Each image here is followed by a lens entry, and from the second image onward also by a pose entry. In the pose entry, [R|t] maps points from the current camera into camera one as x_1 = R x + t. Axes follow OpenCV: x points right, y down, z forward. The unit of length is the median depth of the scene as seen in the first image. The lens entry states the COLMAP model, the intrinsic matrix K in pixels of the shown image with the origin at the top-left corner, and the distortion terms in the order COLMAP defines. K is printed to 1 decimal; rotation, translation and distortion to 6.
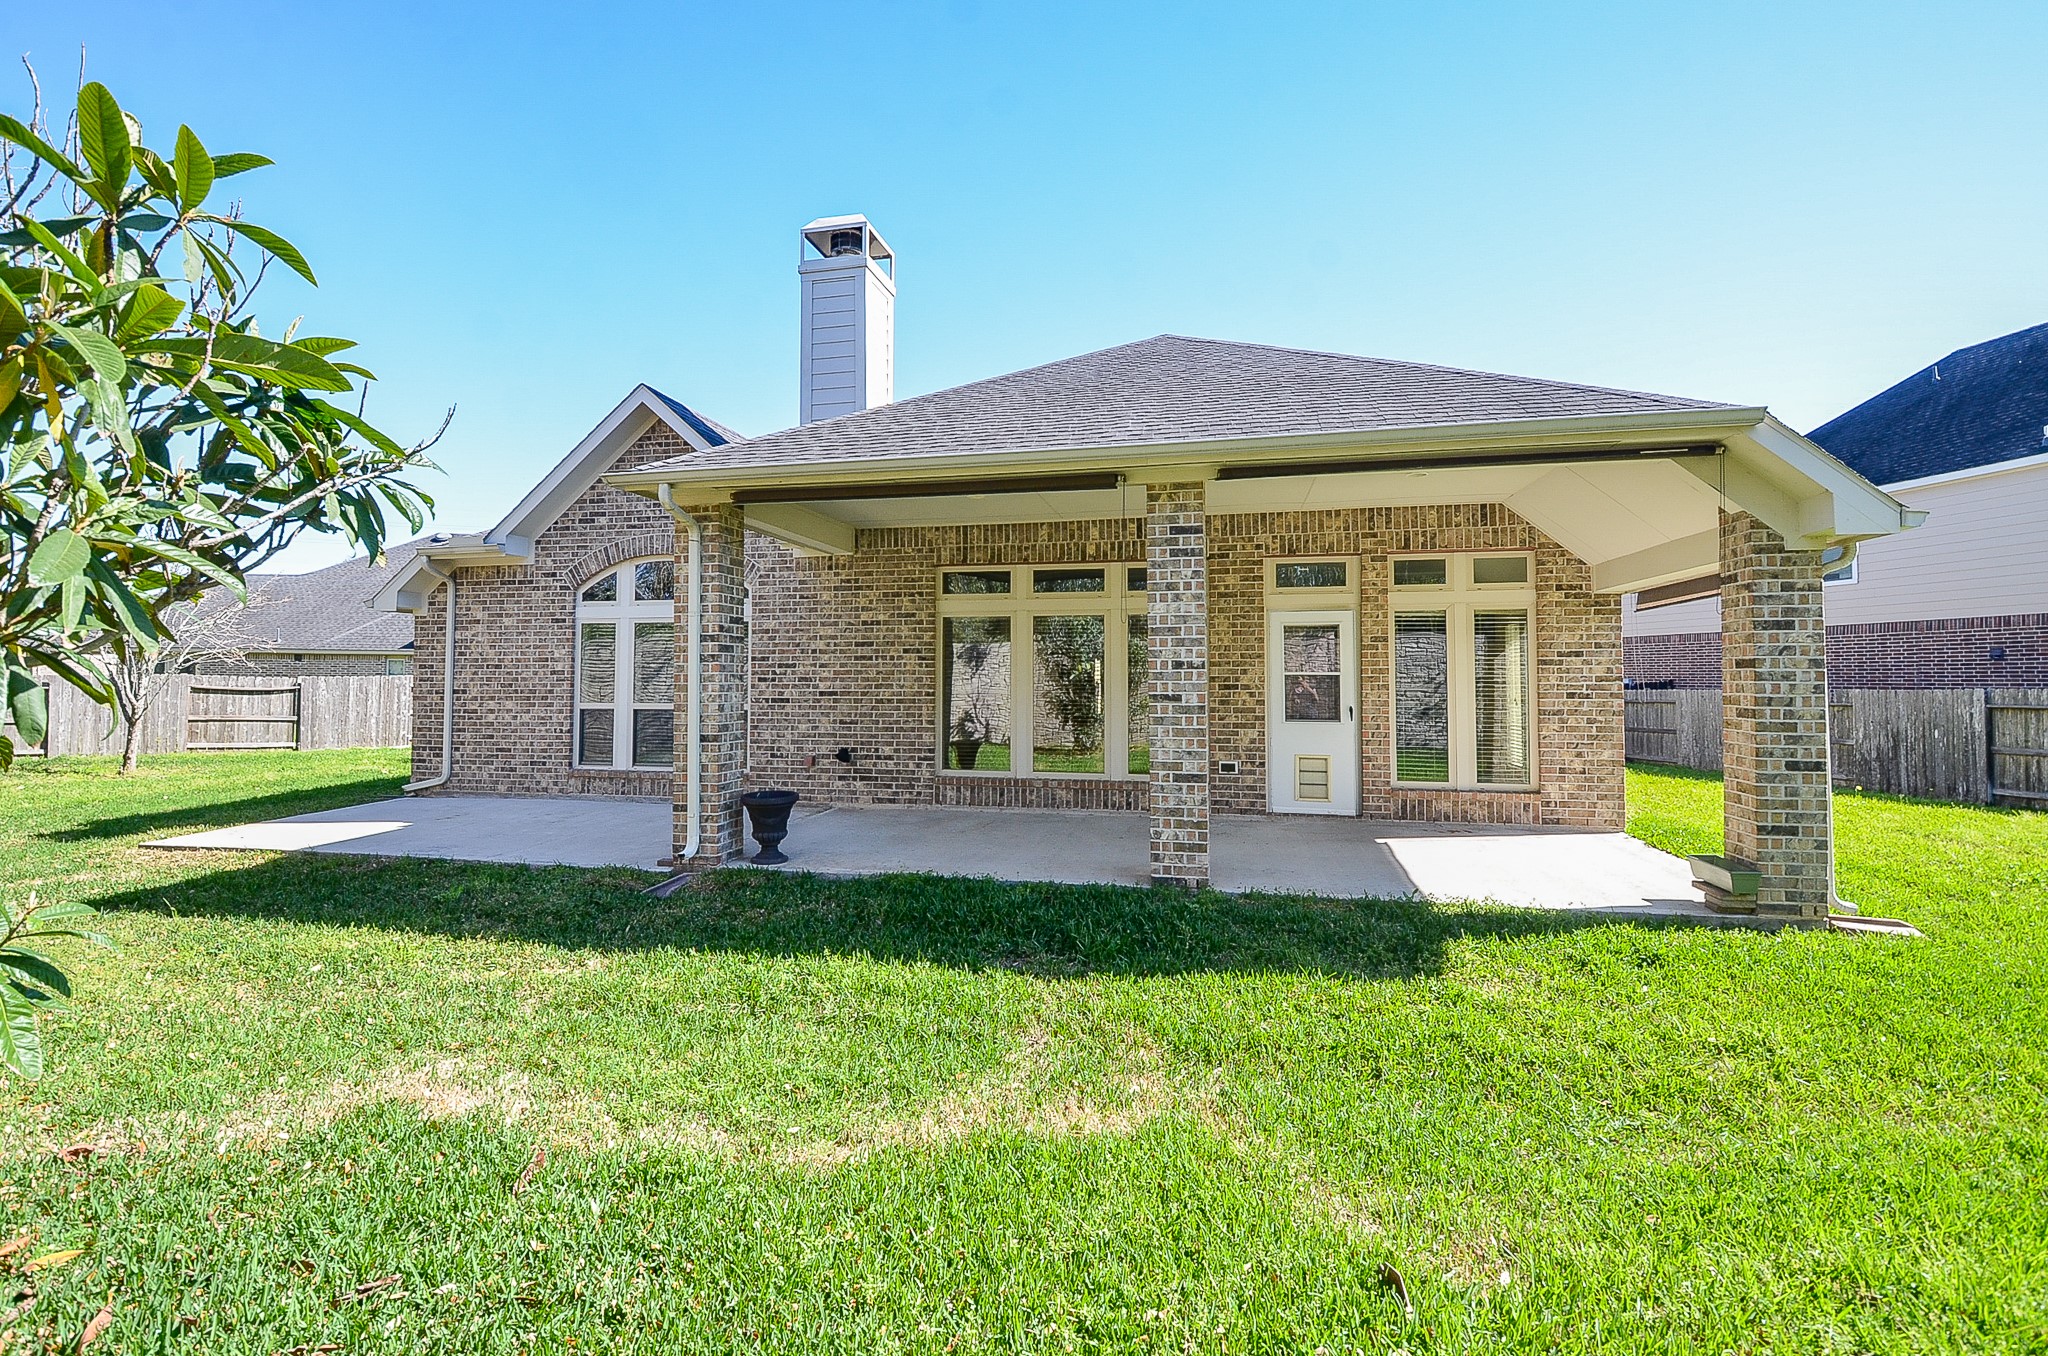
lens RADIAL K [[885.3, 0, 1024.1], [0, 885.3, 665.6], [0, 0, 1]] dist [-0.002416, -0.000346]
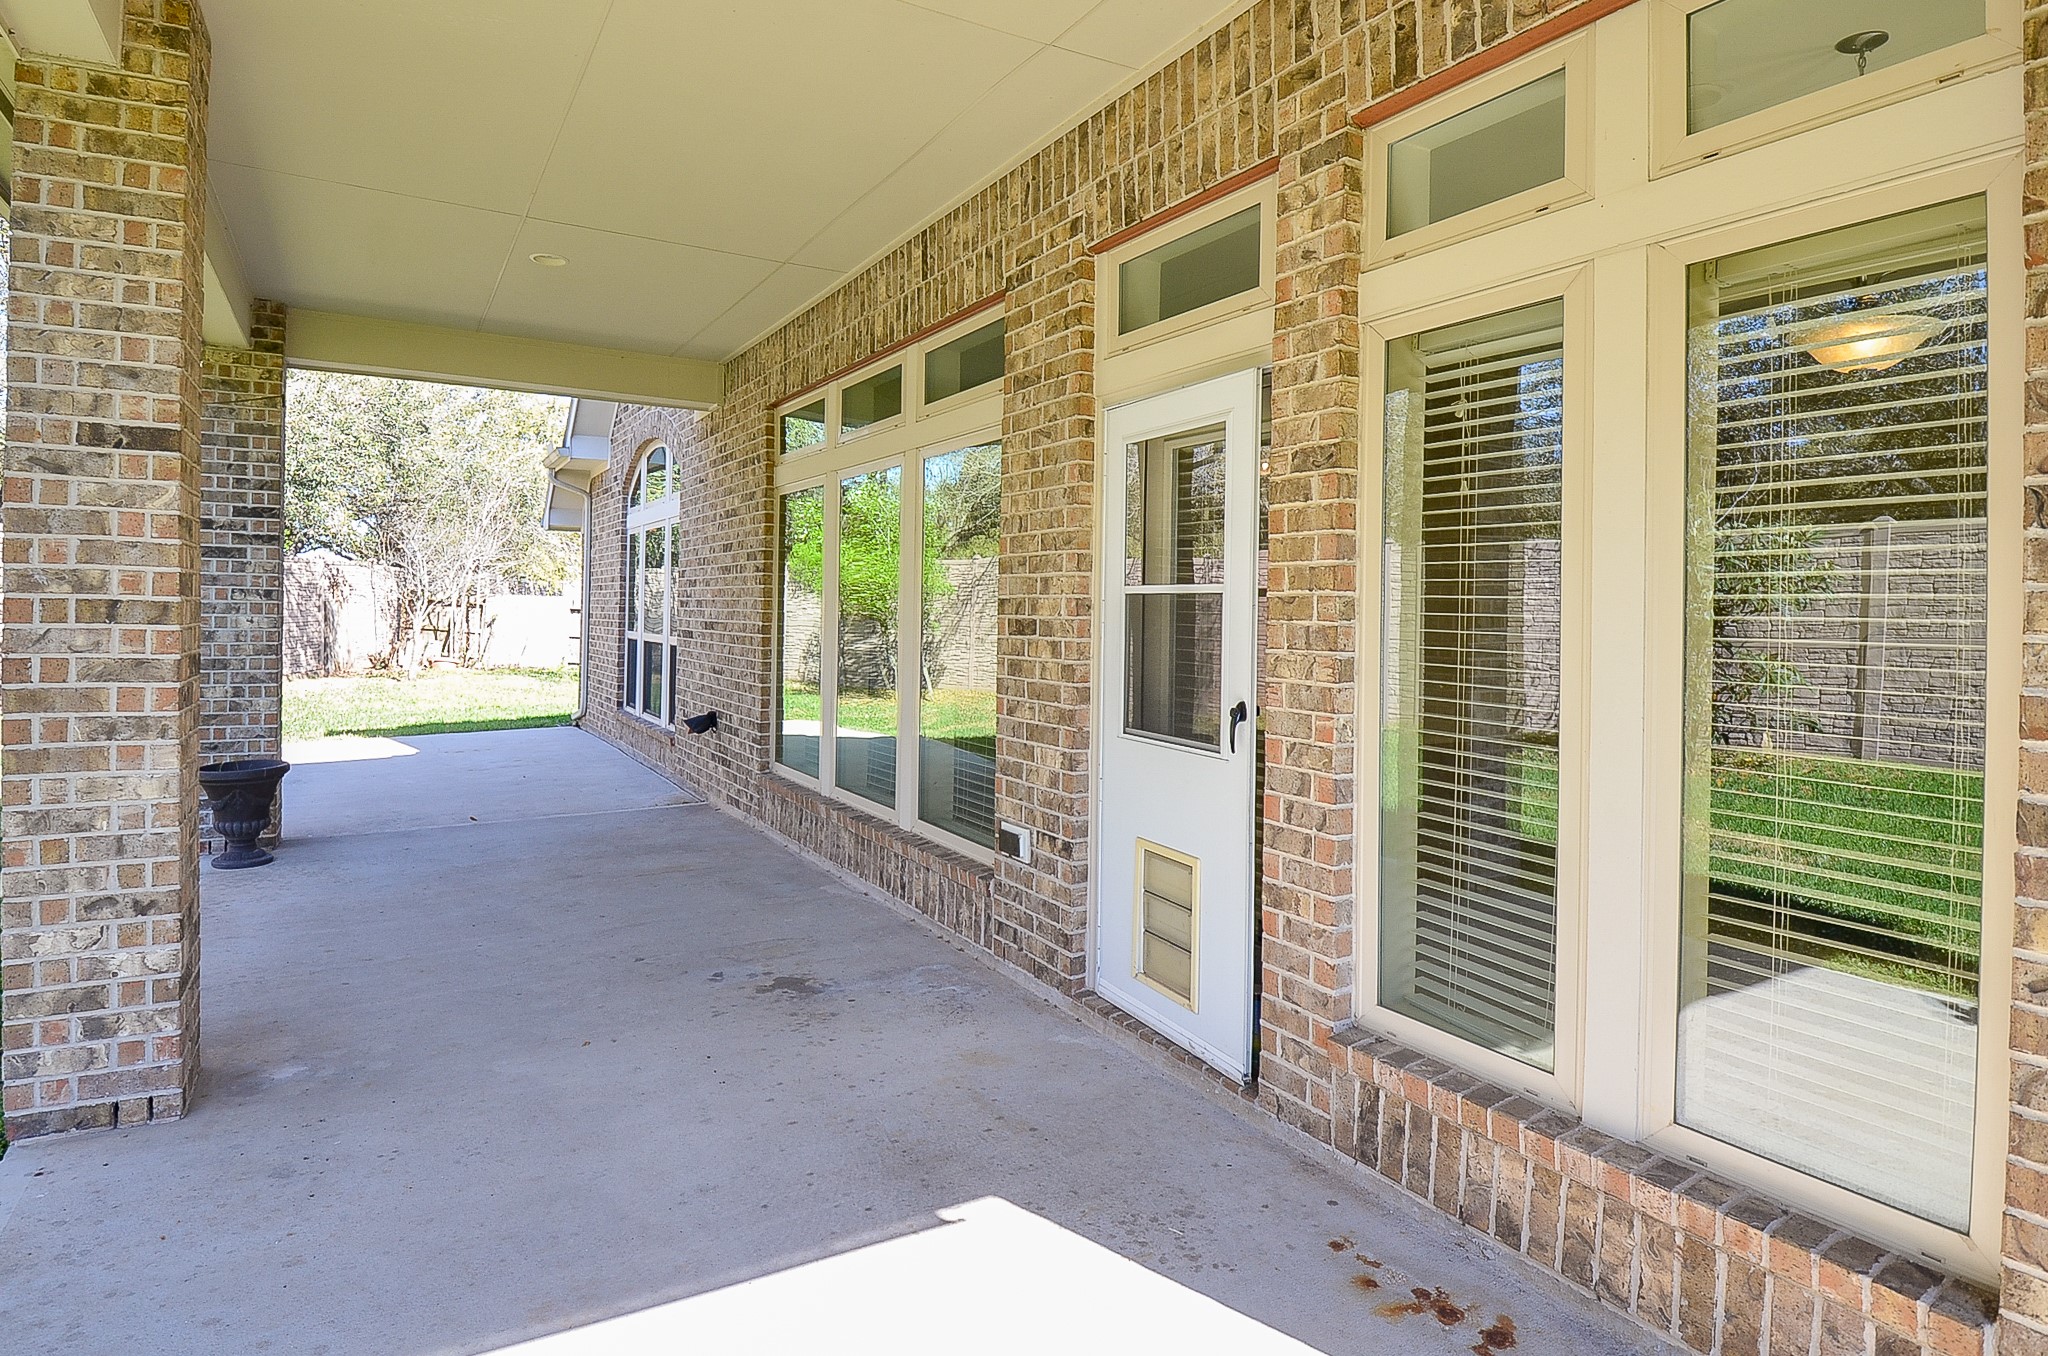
lens RADIAL K [[1085.8, 0, 1012.2], [0, 1085.8, 626.4], [0, 0, 1]] dist [0.000965, -0.000723]
pose [[0.667893, 0.021023, -0.743960, 0.571693], [-0.003720, 0.999683, 0.024910, 0.012449], [0.744248, -0.013870, 0.667760, 0.696244]]
